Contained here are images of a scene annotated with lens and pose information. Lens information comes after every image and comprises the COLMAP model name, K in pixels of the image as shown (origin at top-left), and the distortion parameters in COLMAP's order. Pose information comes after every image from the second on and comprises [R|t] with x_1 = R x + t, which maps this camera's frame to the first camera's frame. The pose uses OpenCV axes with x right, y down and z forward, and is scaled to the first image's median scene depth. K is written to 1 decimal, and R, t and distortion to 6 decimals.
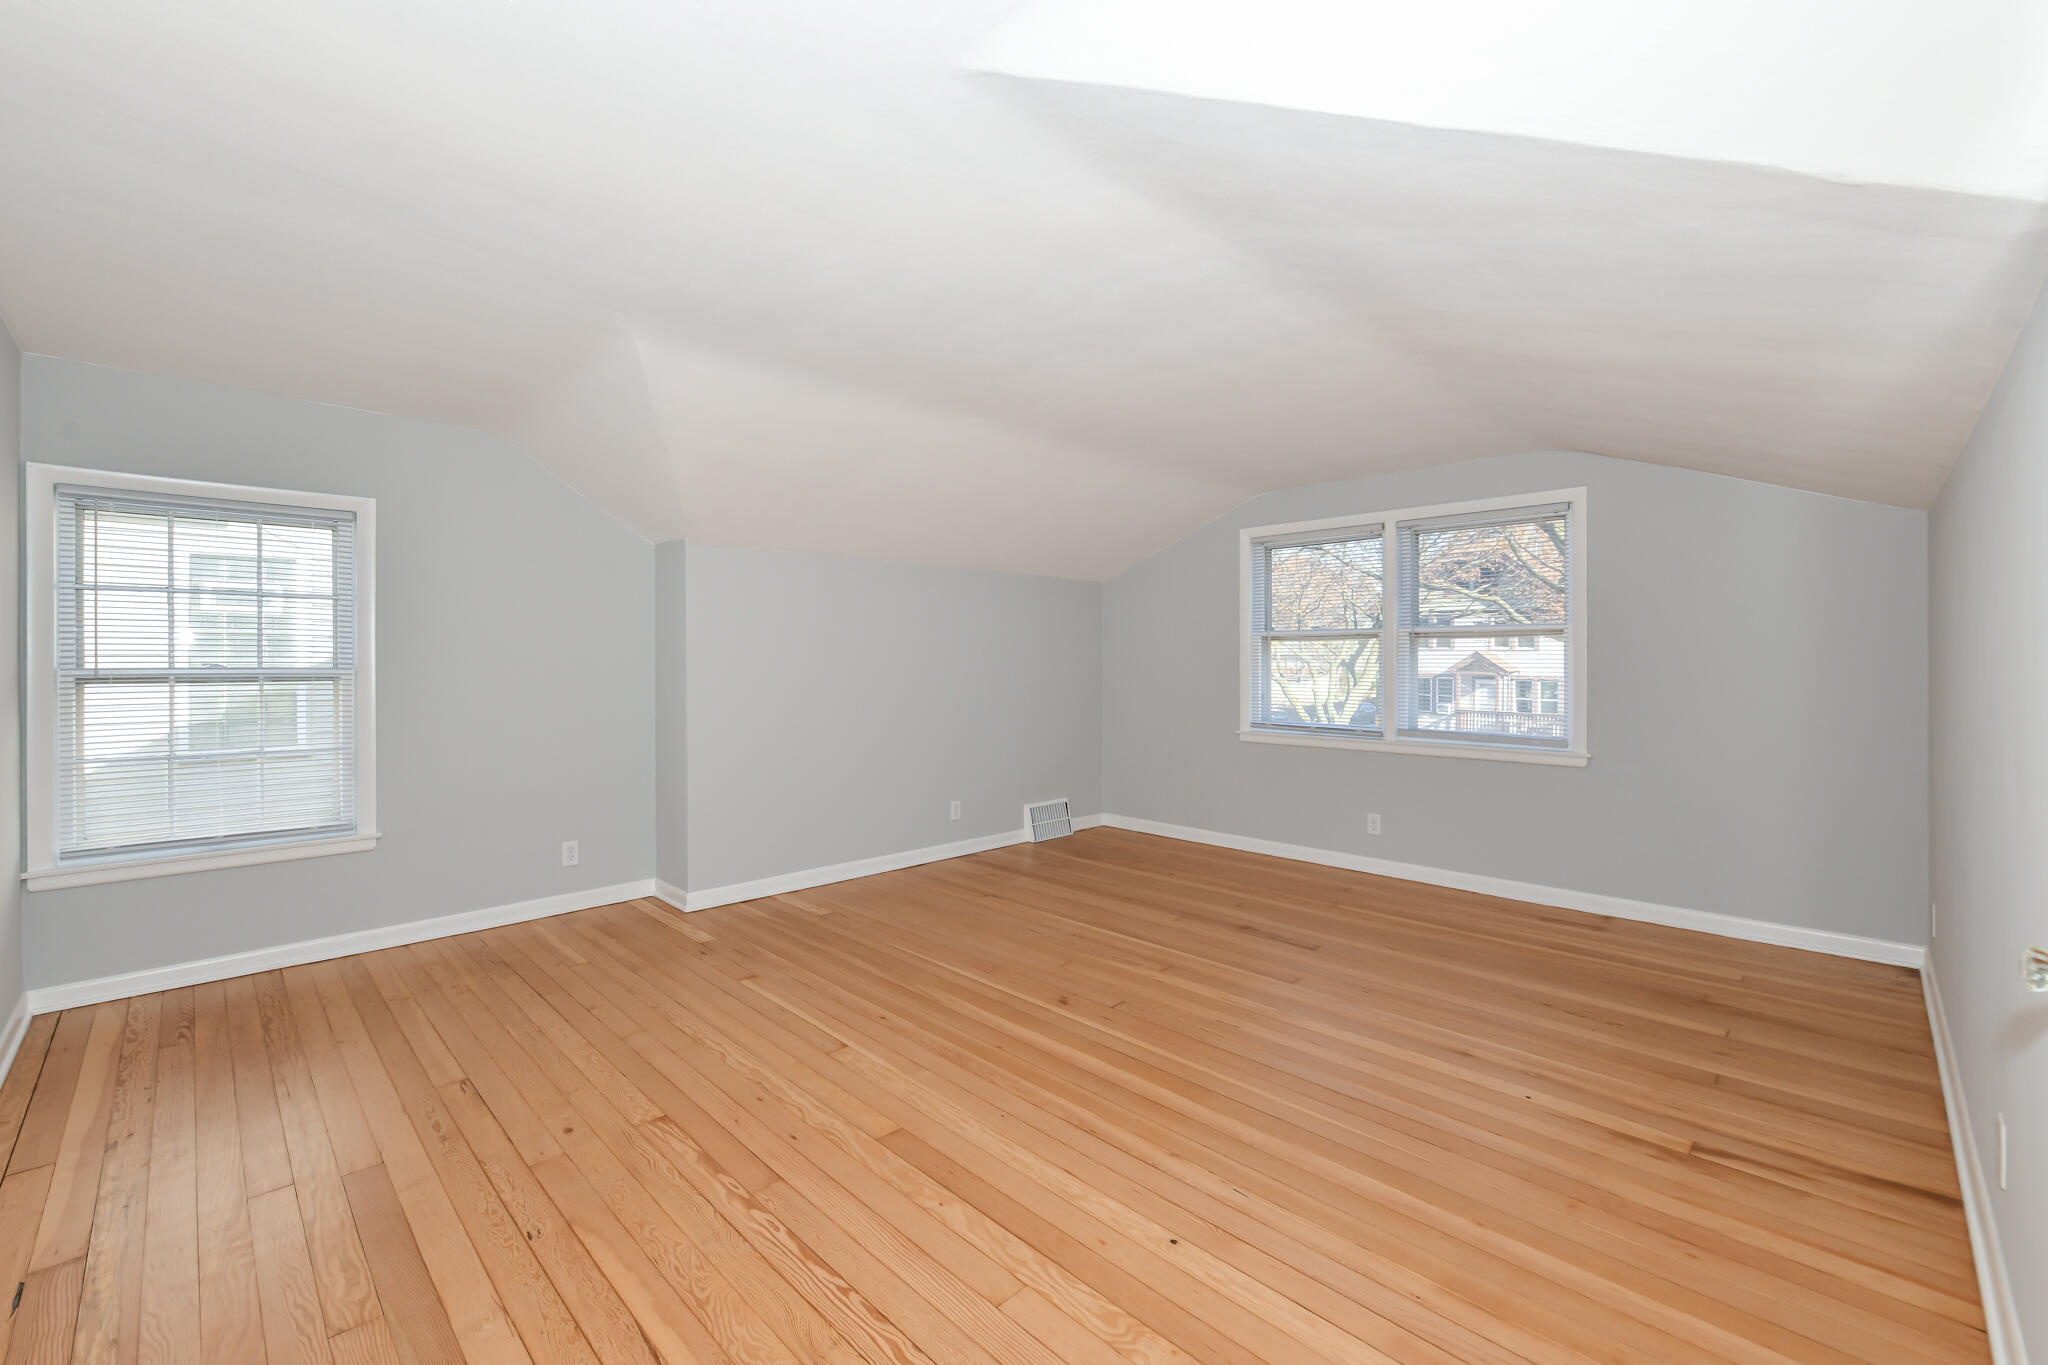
lens RADIAL K [[839.1, 0, 1011.8], [0, 839.1, 686.4], [0, 0, 1]] dist [-0.006886, 0.000272]
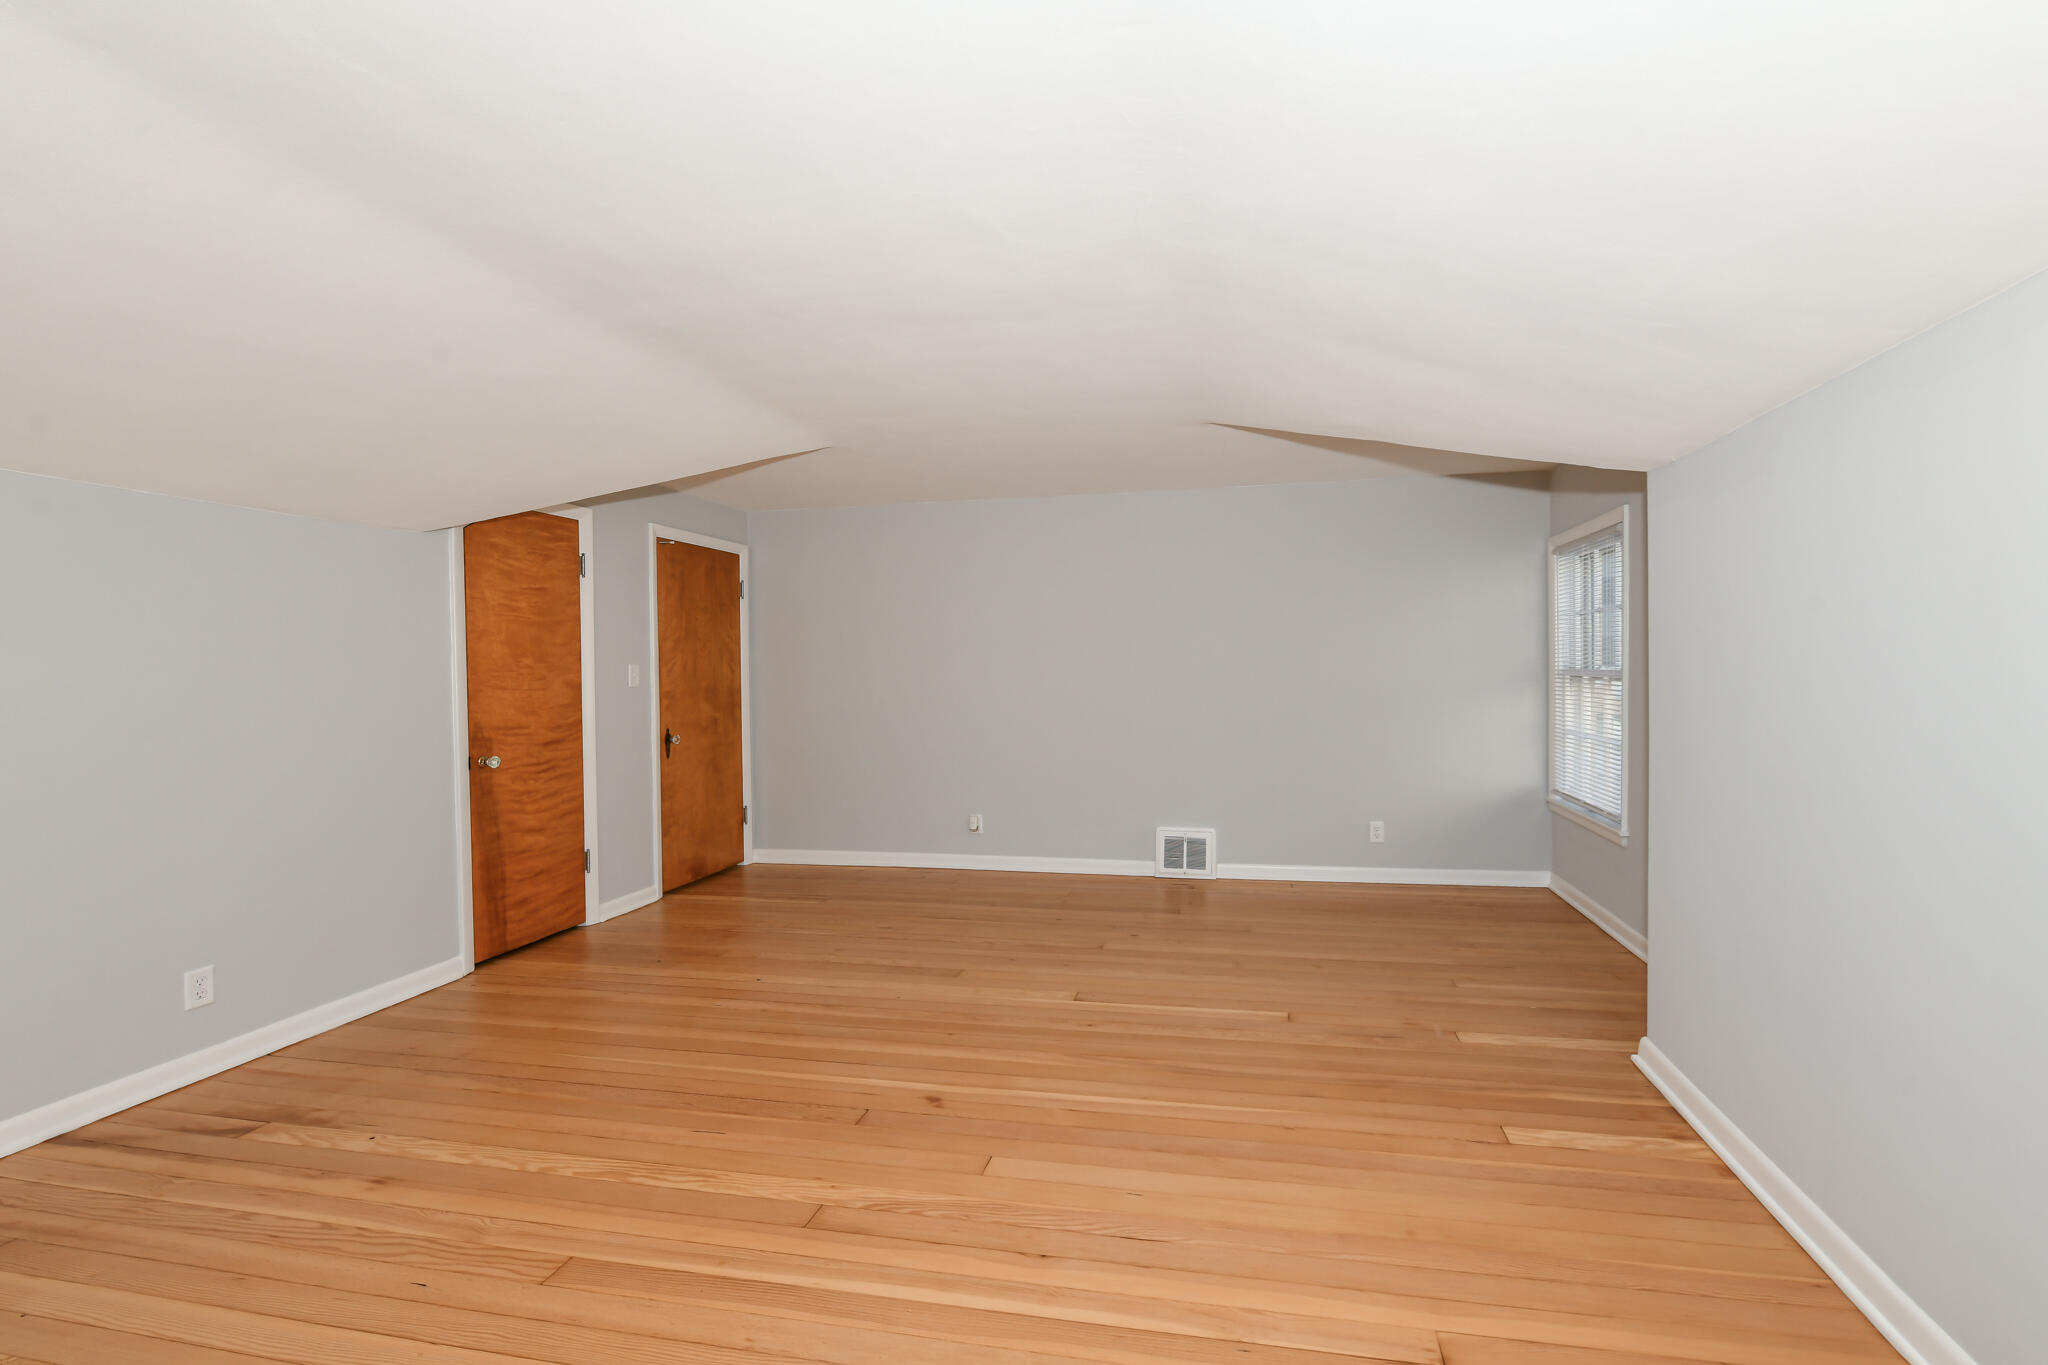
lens RADIAL K [[839.1, 0, 1026.6], [0, 839.1, 667.1], [0, 0, 1]] dist [-0.006886, 0.000272]
pose [[-0.852601, 0.011000, -0.522446, 0.423910], [0.000107, 0.999782, 0.020875, -0.030953], [0.522562, 0.017742, -0.852417, 1.880059]]
